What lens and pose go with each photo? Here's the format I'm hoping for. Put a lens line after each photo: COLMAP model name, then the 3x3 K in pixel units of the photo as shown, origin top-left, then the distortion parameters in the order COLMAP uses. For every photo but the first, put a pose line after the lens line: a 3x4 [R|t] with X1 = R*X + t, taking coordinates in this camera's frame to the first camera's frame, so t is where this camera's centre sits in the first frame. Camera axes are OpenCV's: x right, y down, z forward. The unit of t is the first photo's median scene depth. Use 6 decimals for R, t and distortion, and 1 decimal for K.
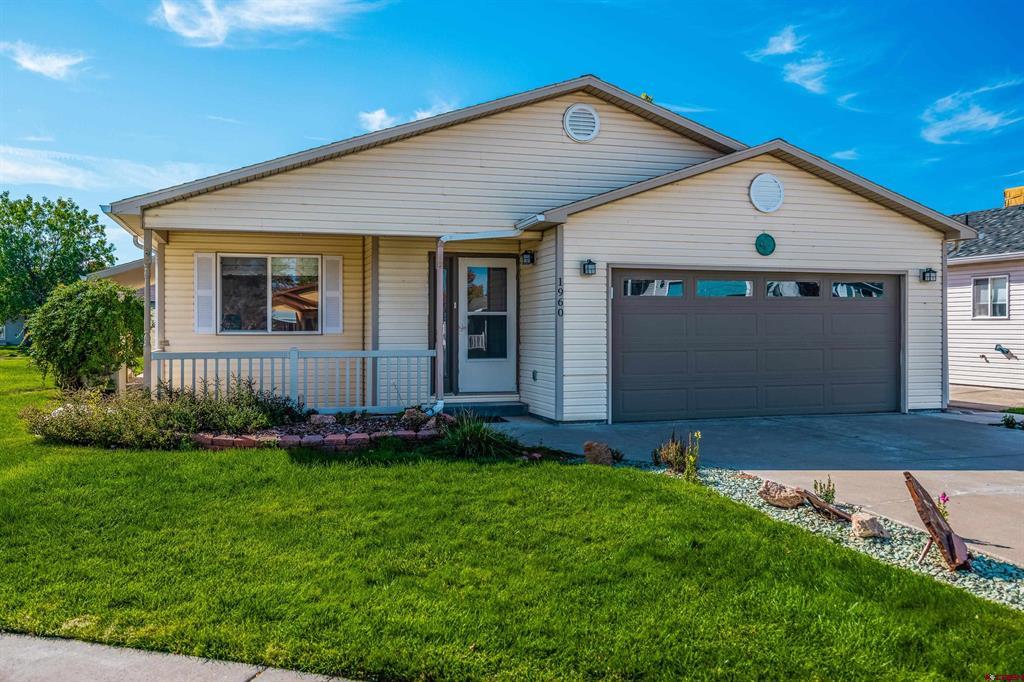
lens RADIAL K [[860.8, 0, 510.7], [0, 860.8, 331.3], [0, 0, 1]] dist [-0.005446, 0.008294]
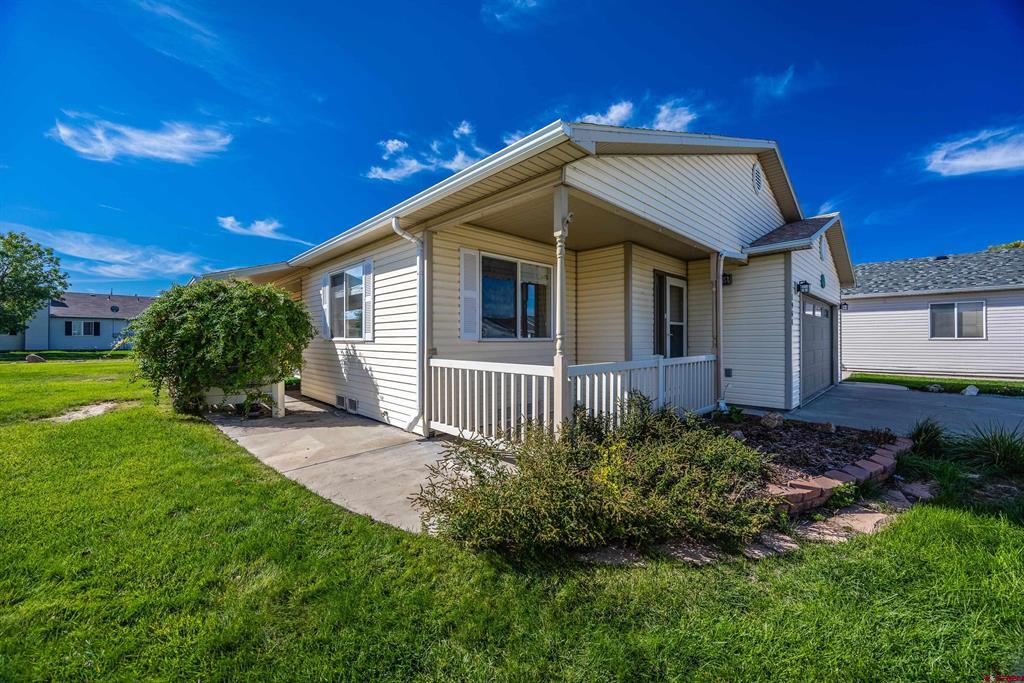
lens RADIAL K [[391.2, 0, 510.9], [0, 391.2, 337.8], [0, 0, 1]] dist [-0.002514, -0.000229]
pose [[0.884516, 0.001910, 0.466506, -0.487133], [0.001950, 0.999968, -0.007792, 0.004812], [-0.466506, 0.007802, 0.884484, 0.582970]]
